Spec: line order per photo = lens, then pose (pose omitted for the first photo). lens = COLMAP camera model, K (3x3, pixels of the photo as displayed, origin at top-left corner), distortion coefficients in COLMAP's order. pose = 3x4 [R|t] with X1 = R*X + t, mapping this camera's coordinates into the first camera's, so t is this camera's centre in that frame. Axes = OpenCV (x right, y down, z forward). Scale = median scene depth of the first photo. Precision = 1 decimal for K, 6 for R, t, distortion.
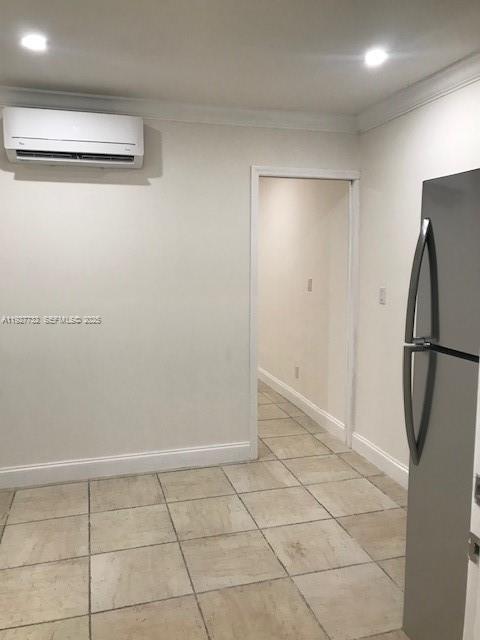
lens RADIAL K [[533.6, 0, 240.0], [0, 533.6, 320.8], [0, 0, 1]] dist [0.065997, -0.064334]
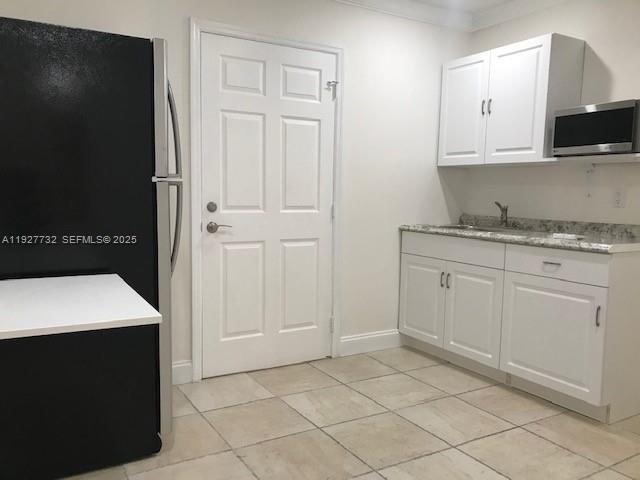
lens RADIAL K [[533.6, 0, 319.7], [0, 533.6, 240.0], [0, 0, 1]] dist [0.065997, -0.064334]
pose [[-0.963875, 0.005673, -0.266294, 0.262830], [-0.052670, 0.975972, 0.211436, -0.076533], [0.261095, 0.217824, -0.940416, 1.818817]]
